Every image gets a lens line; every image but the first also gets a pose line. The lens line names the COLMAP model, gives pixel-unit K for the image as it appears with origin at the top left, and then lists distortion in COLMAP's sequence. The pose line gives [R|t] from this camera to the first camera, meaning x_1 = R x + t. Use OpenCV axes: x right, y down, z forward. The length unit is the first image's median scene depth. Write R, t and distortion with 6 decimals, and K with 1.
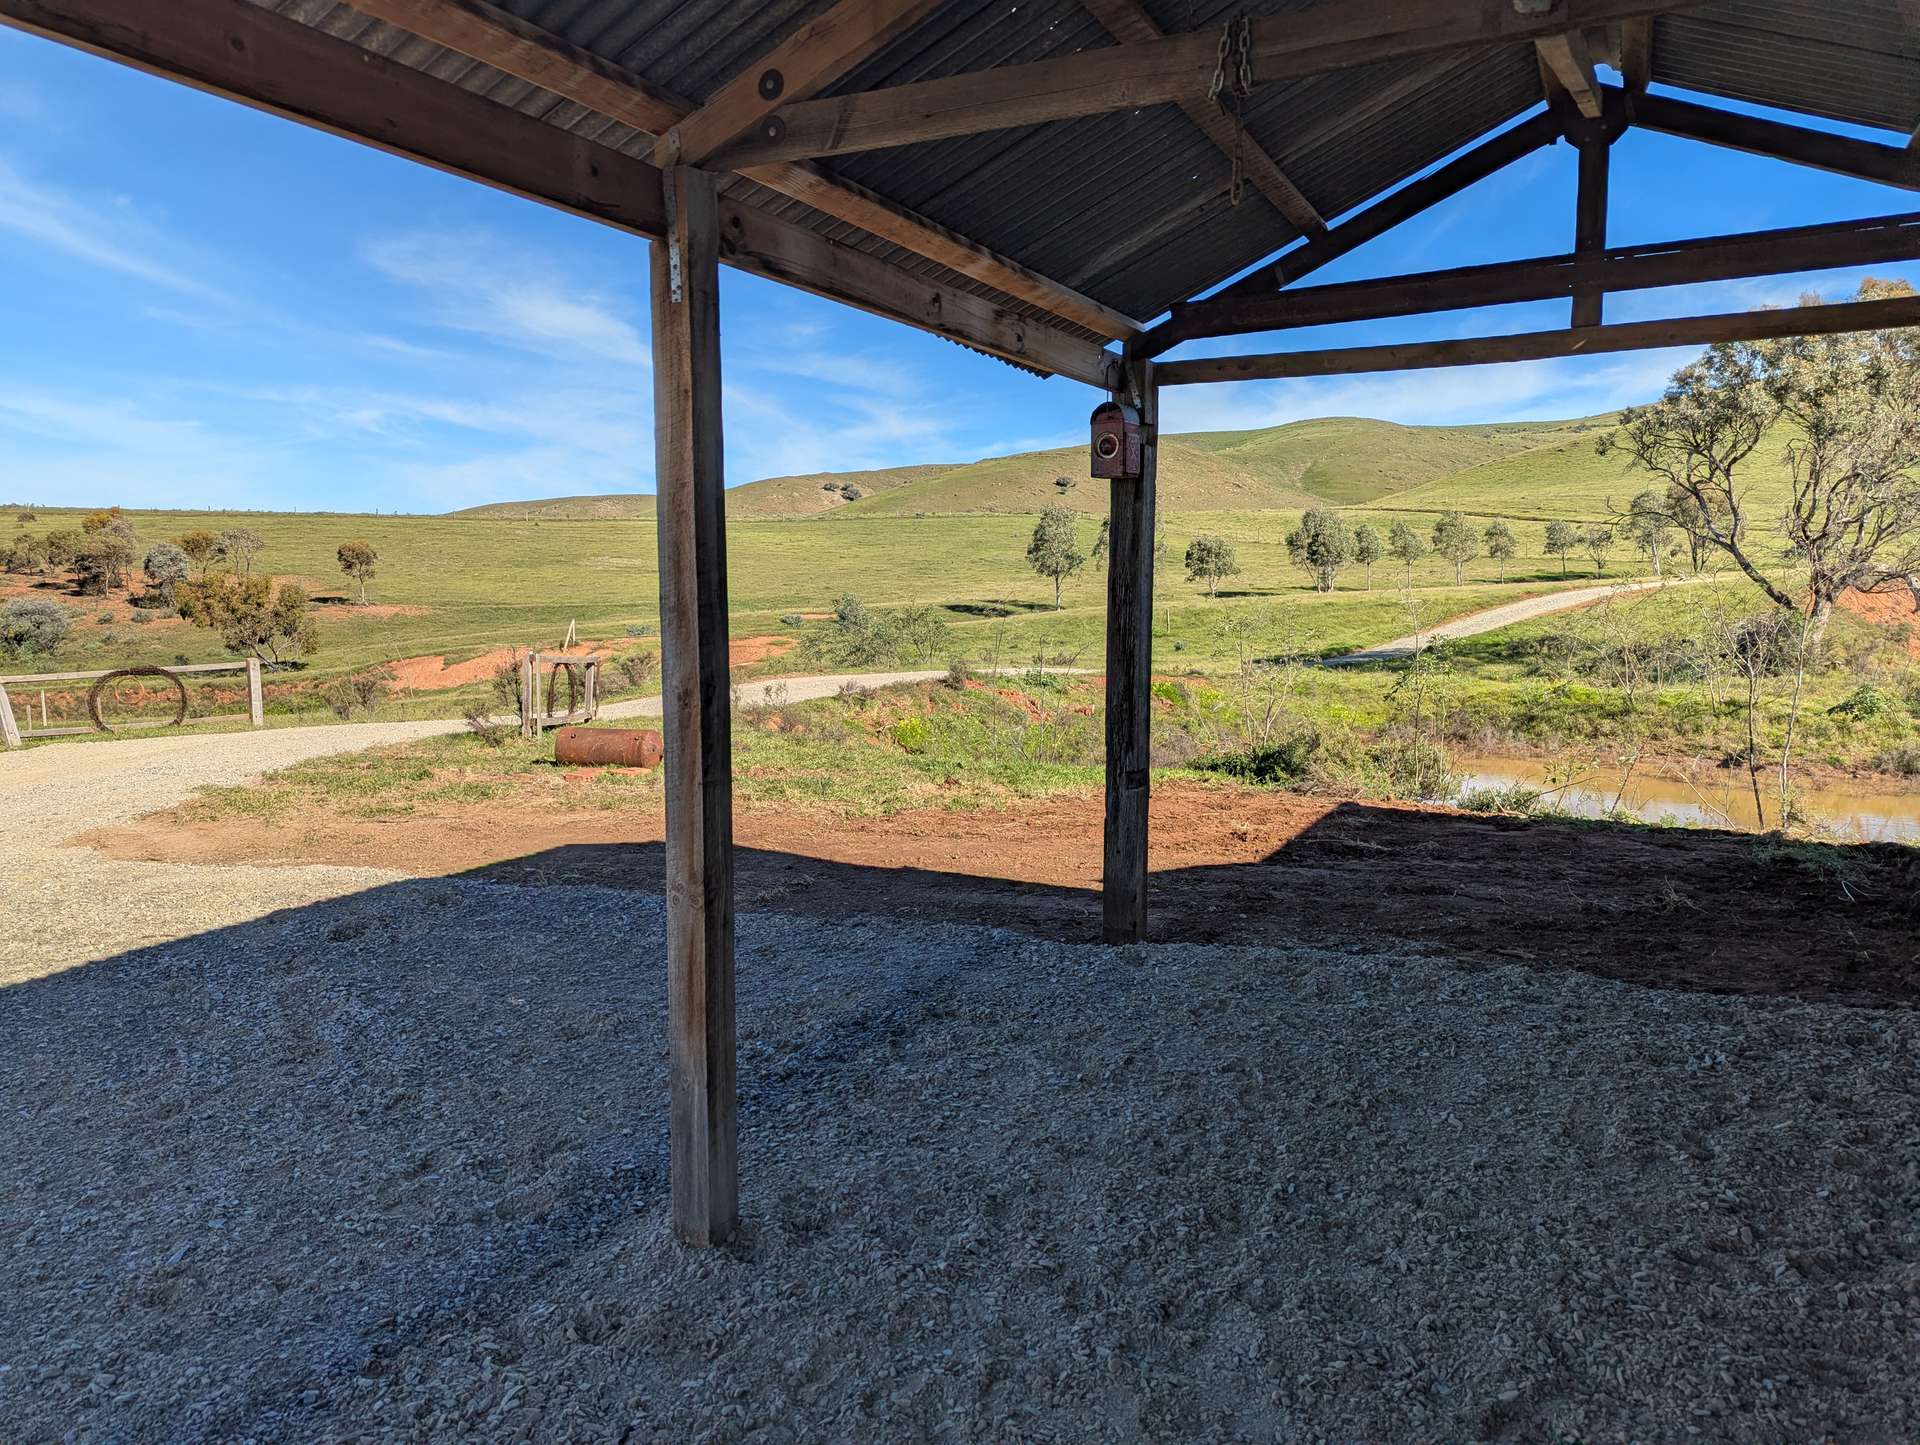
lens RADIAL K [[1322.4, 0, 964.4], [0, 1322.4, 716.8], [0, 0, 1]] dist [0.055344, -0.013425]
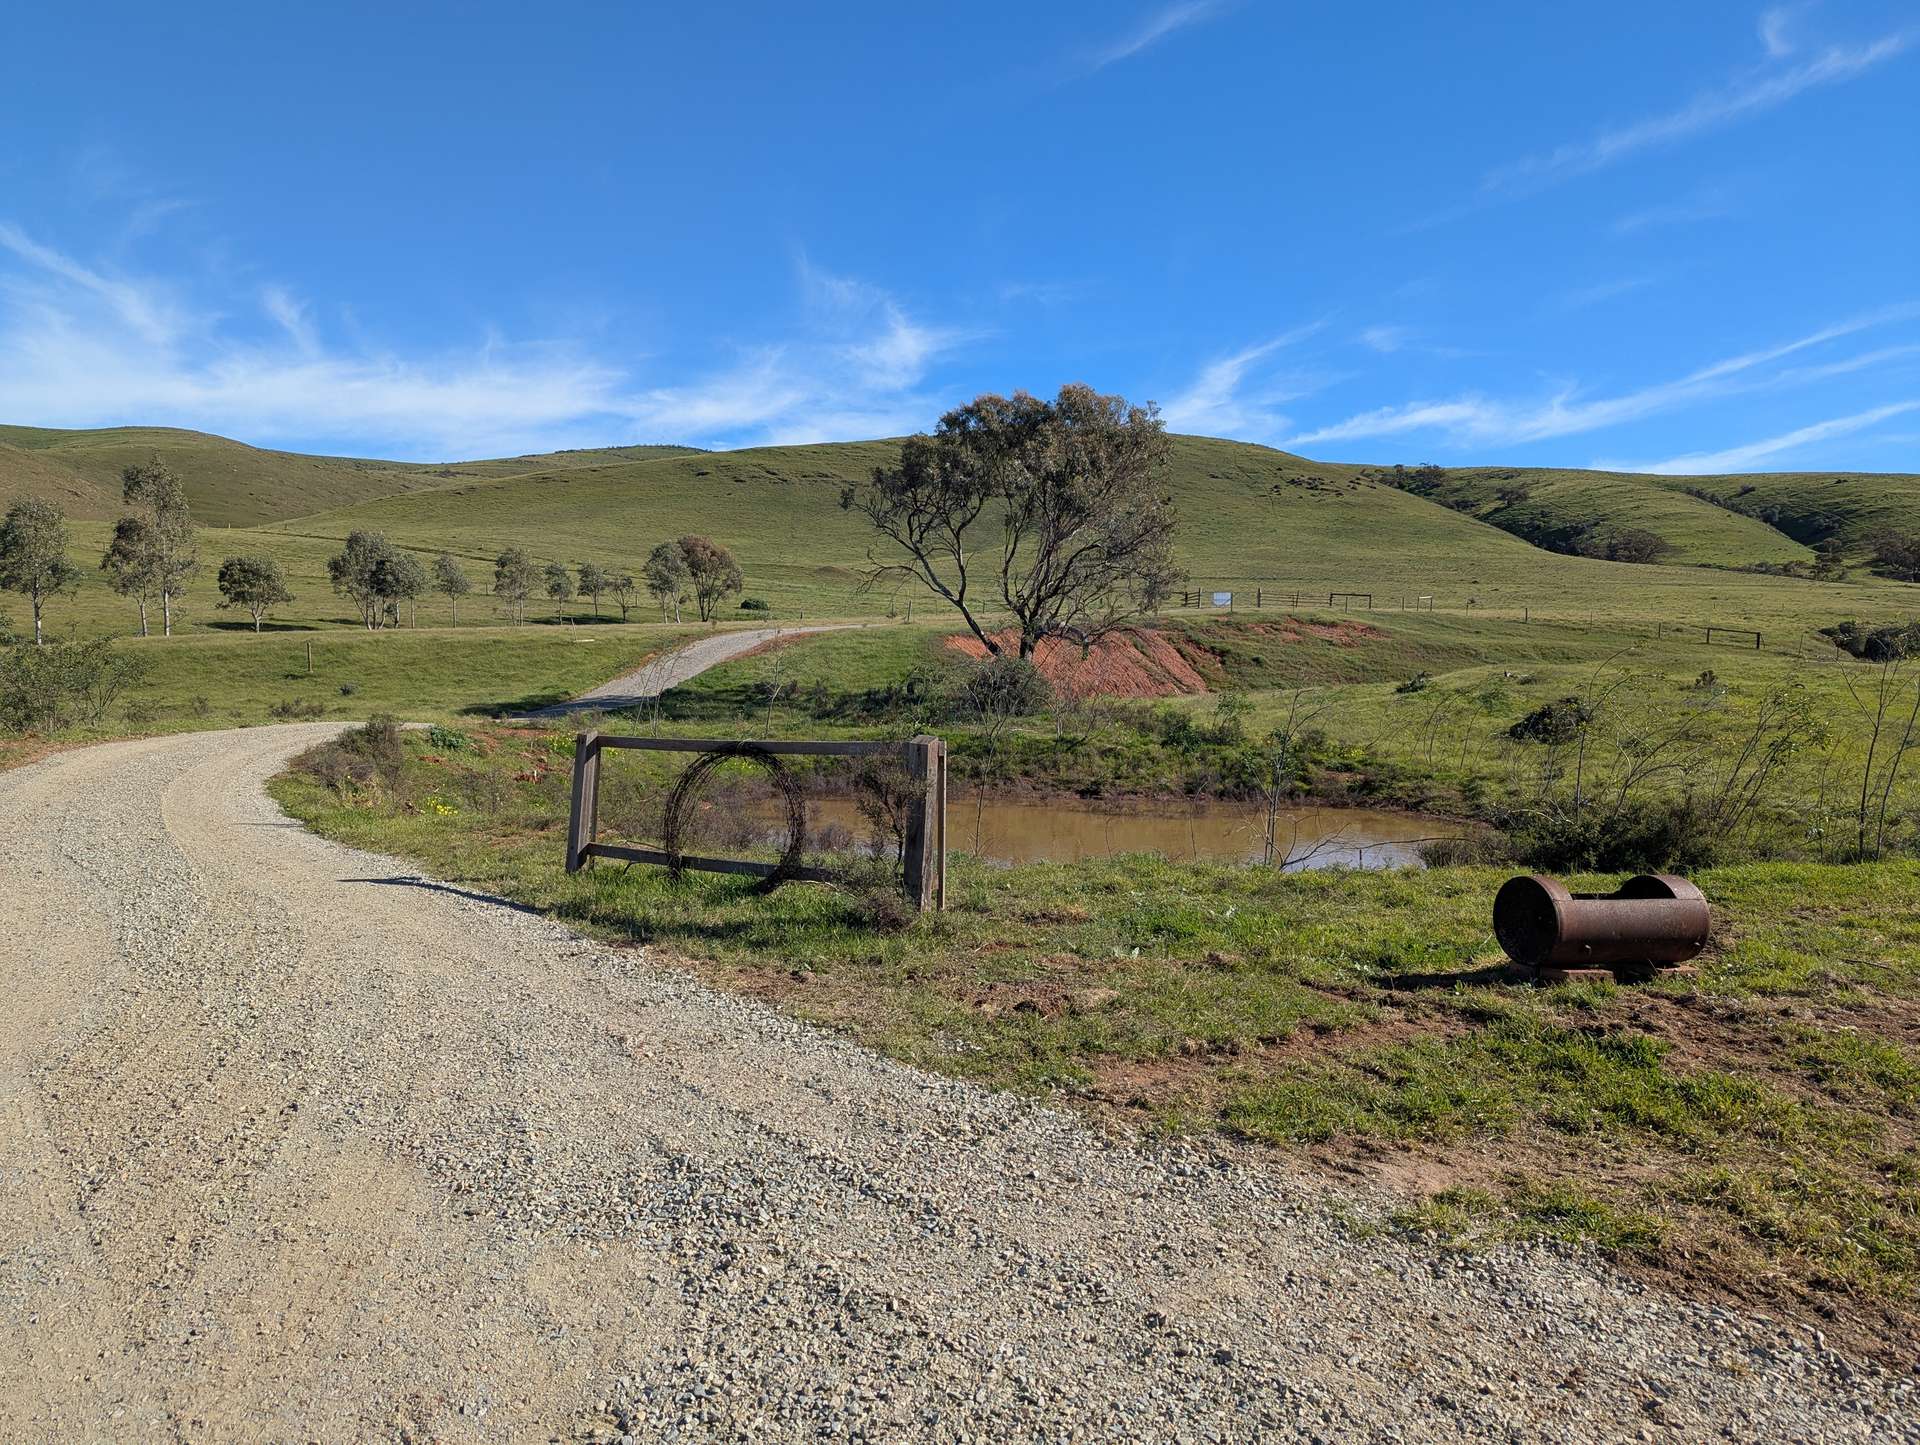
lens RADIAL K [[1322.4, 0, 955.6], [0, 1322.4, 706.0], [0, 0, 1]] dist [0.055344, -0.013425]
pose [[0.695750, -0.014775, 0.718132, -0.102129], [0.040971, 0.998977, -0.019140, -0.007899], [-0.717115, 0.042739, 0.695644, 0.104390]]
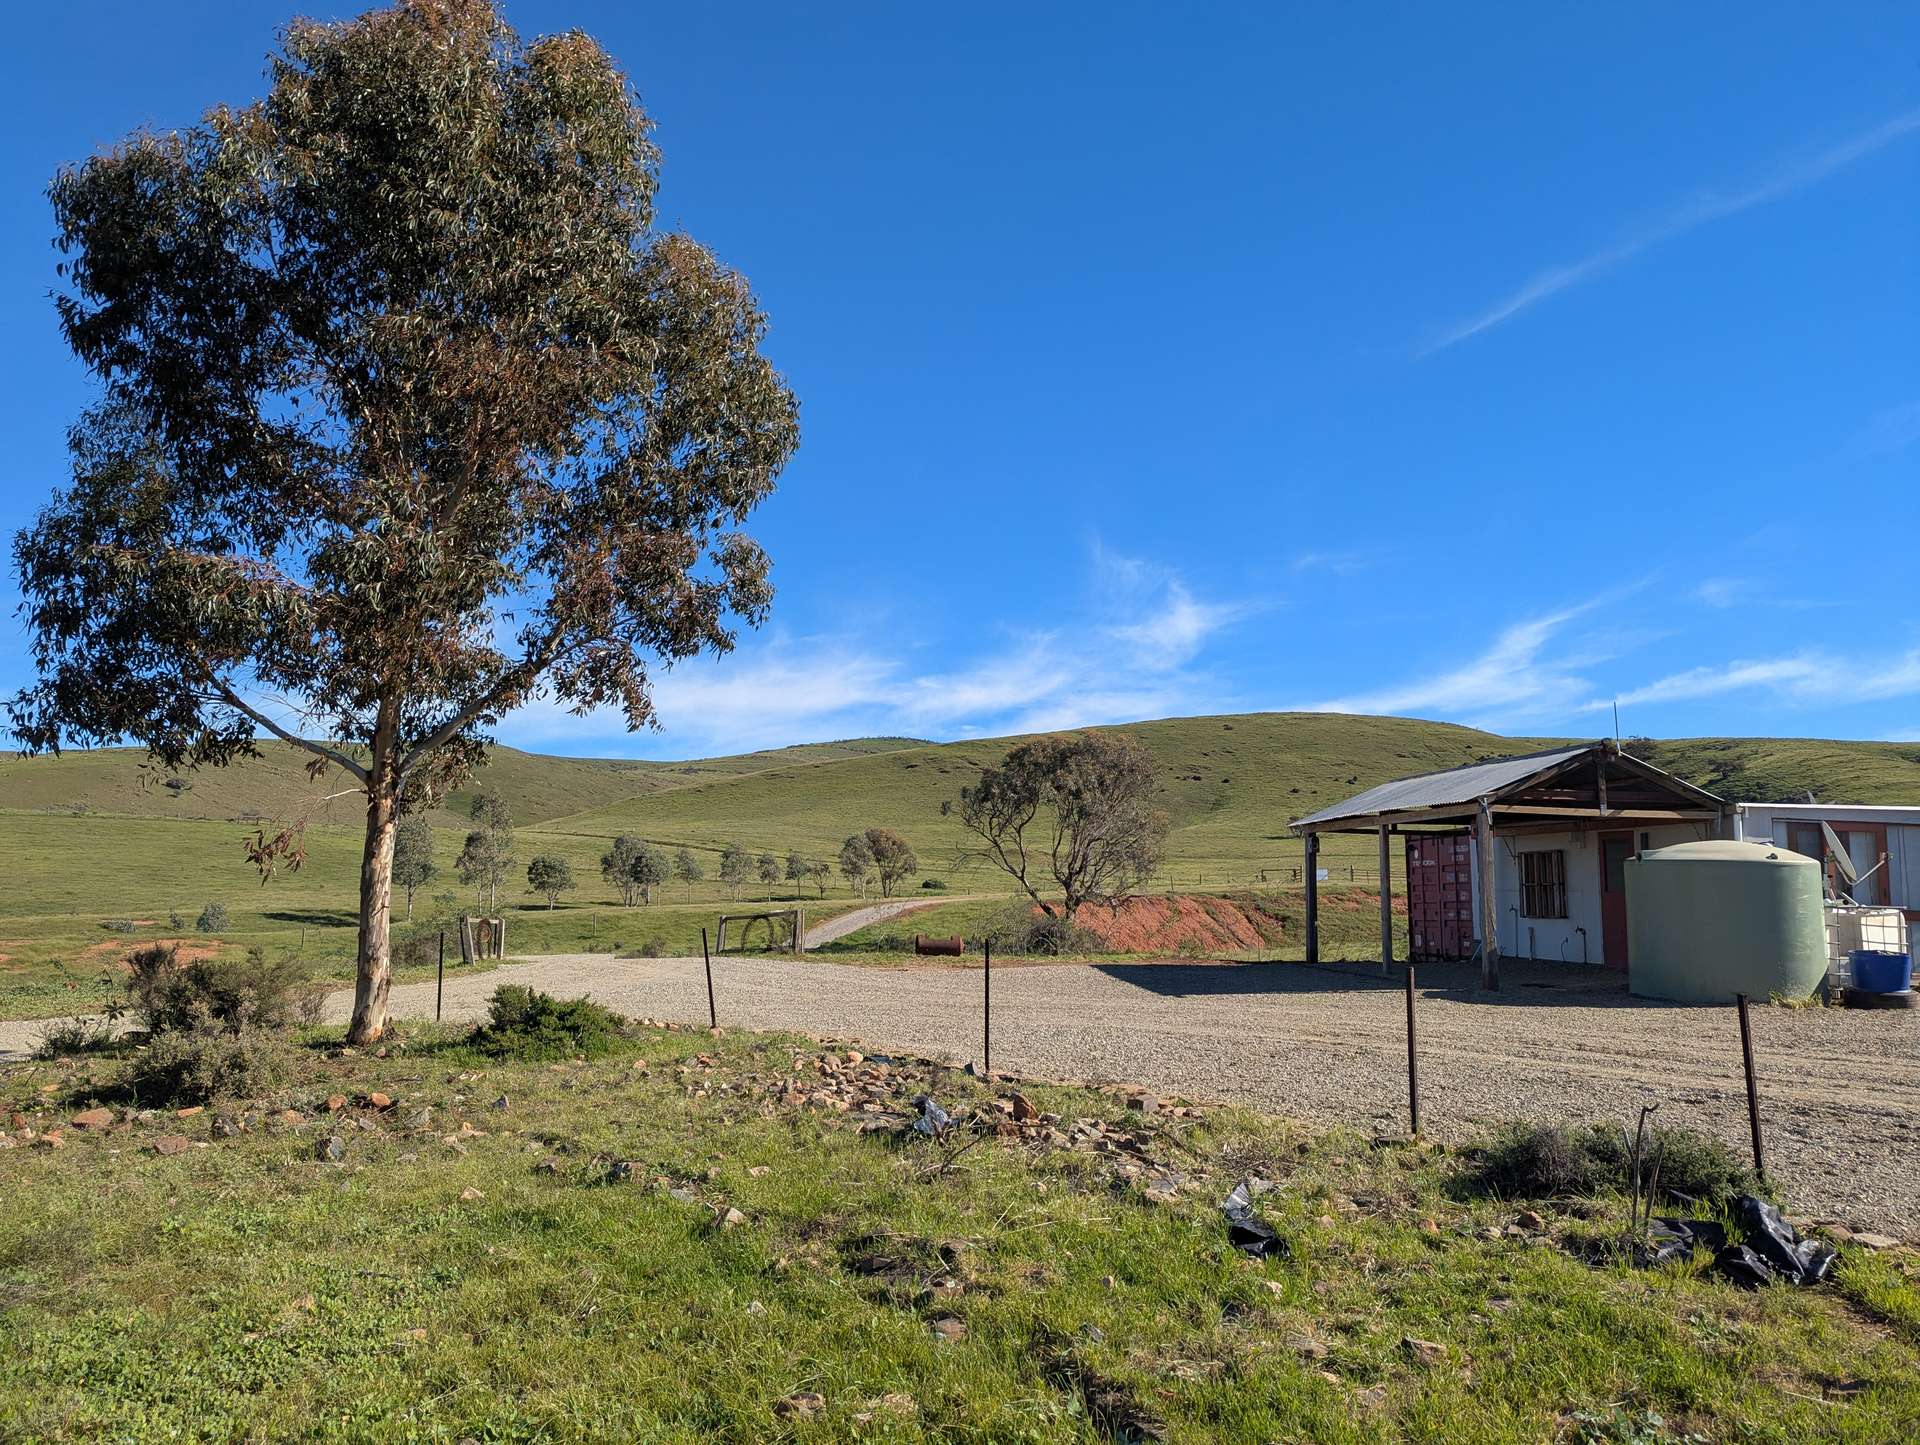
lens RADIAL K [[1322.4, 0, 969.1], [0, 1322.4, 711.2], [0, 0, 1]] dist [0.055344, -0.013425]
pose [[0.797986, 0.107955, 0.592928, -0.199864], [0.039860, 0.972218, -0.230657, 0.019480], [-0.601357, 0.207695, 0.771513, -0.104113]]
